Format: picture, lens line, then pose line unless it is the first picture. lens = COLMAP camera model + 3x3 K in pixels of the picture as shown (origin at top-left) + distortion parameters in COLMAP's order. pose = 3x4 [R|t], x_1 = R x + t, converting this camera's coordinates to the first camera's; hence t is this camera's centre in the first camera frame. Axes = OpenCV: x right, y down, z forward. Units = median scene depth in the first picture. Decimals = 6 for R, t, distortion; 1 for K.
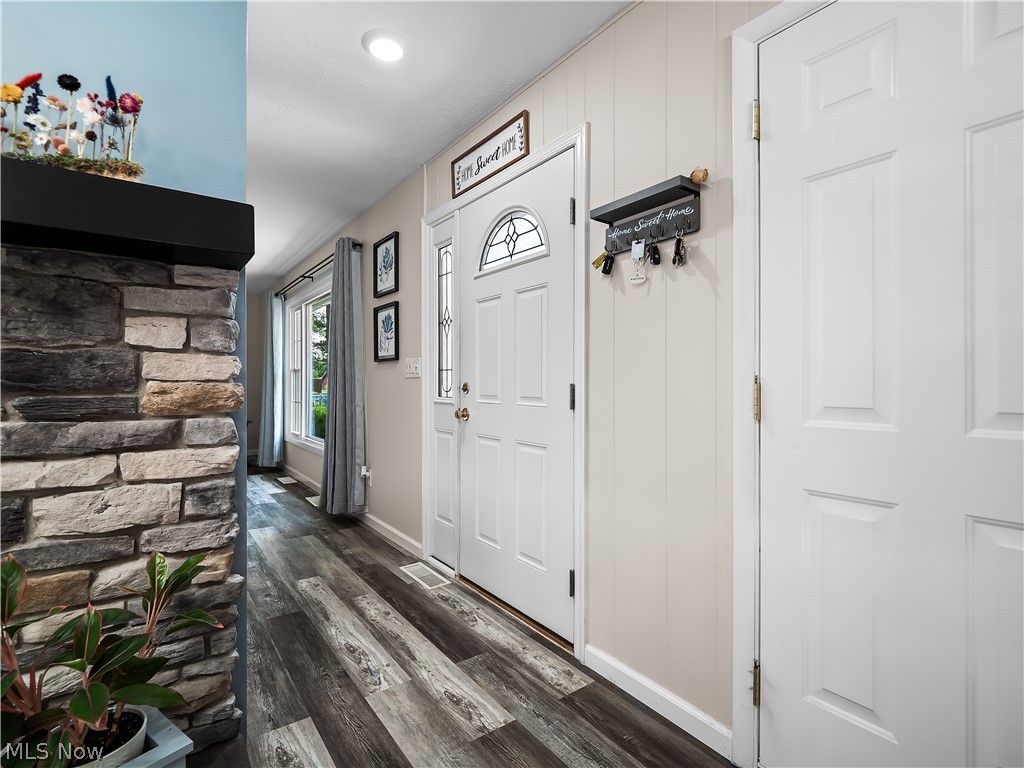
lens RADIAL K [[508.4, 0, 512.0], [0, 508.4, 383.0], [0, 0, 1]] dist [0.001992, -0.008193]
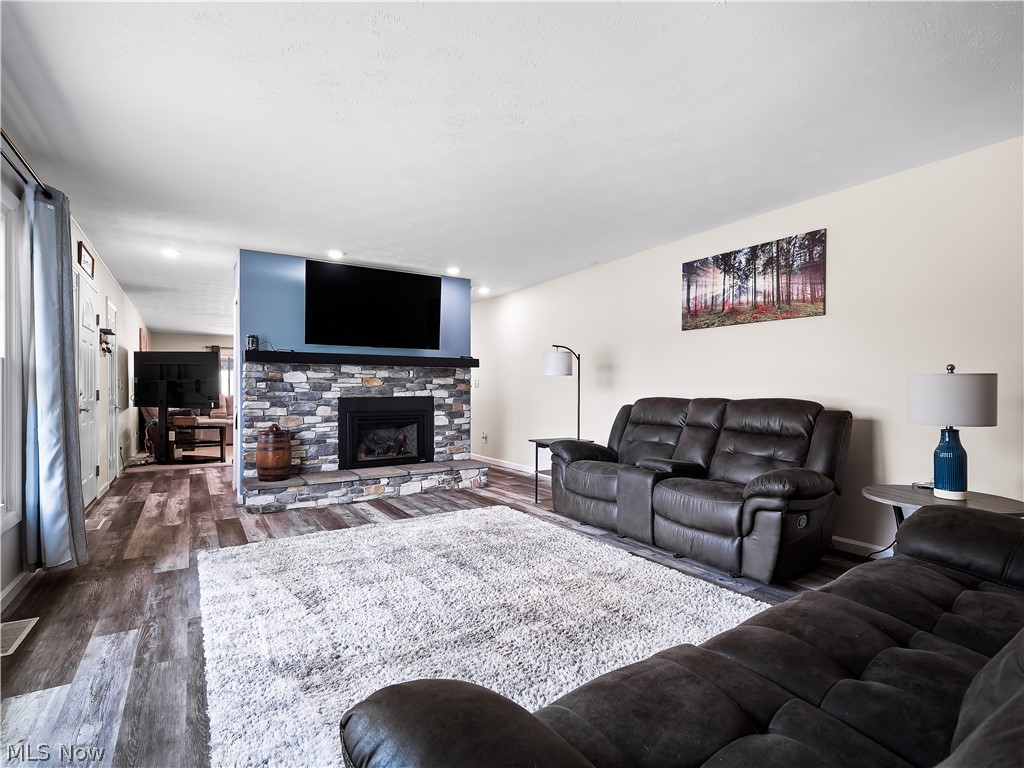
lens RADIAL K [[508.4, 0, 512.0], [0, 508.4, 387.5], [0, 0, 1]] dist [0.001992, -0.008193]
pose [[-0.997592, -0.002194, 0.069321, -1.161331], [-0.002347, 0.999995, -0.002132, -0.000050], [-0.069316, -0.002290, -0.997592, 1.888469]]
